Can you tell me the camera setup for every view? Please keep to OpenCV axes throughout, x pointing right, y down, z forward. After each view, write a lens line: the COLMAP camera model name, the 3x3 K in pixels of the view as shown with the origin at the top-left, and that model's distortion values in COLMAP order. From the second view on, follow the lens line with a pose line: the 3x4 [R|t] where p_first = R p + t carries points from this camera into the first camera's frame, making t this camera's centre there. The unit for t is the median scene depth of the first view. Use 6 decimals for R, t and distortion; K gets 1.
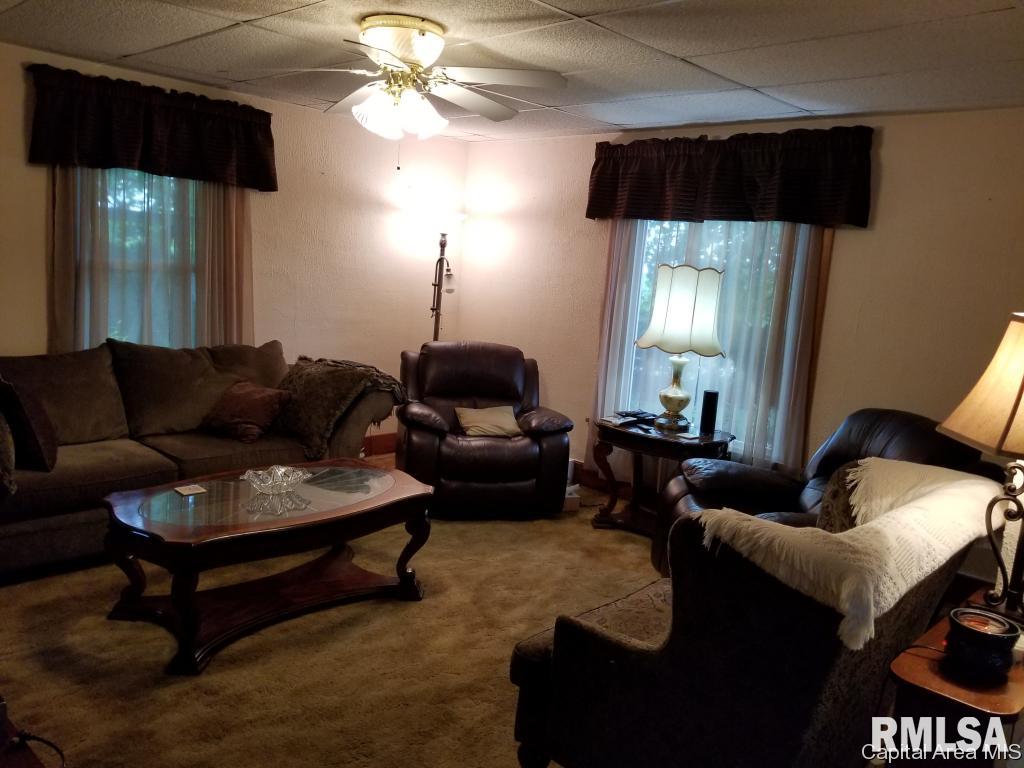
lens RADIAL K [[791.9, 0, 525.4], [0, 791.9, 384.5], [0, 0, 1]] dist [0.074034, -0.114349]
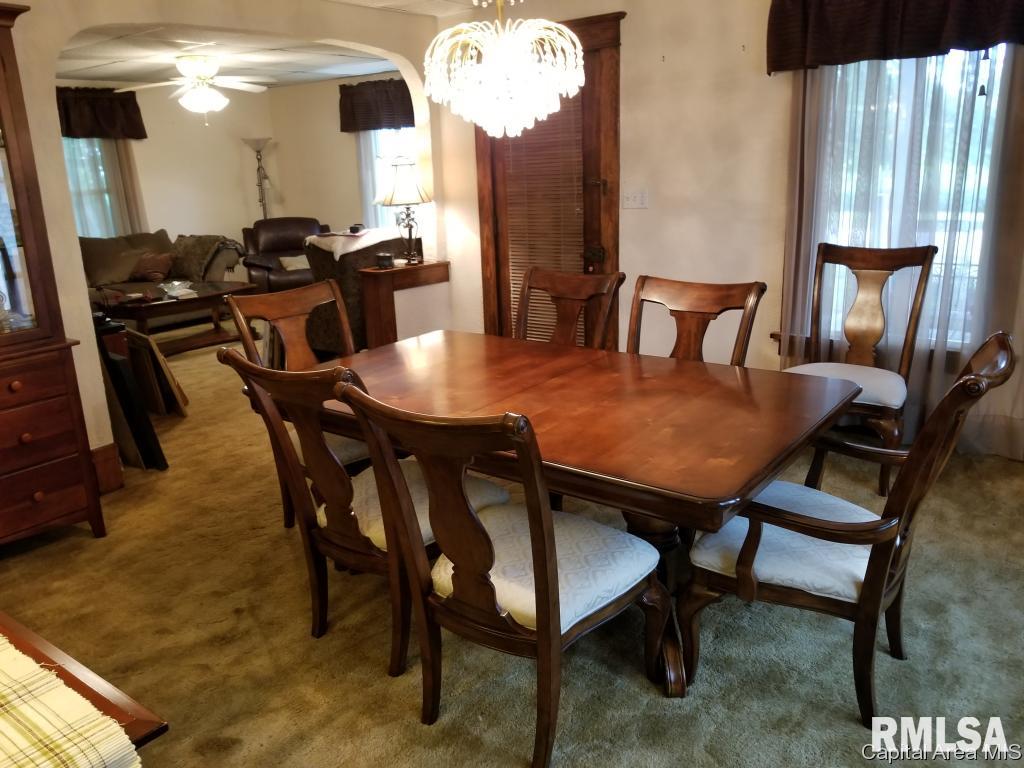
lens RADIAL K [[793.3, 0, 513.2], [0, 793.3, 389.0], [0, 0, 1]] dist [0.063191, -0.111487]
pose [[0.986873, -0.138232, 0.083510, 0.245544], [0.125863, 0.982314, 0.138626, 0.146054], [-0.101195, -0.126295, 0.986818, -0.839203]]
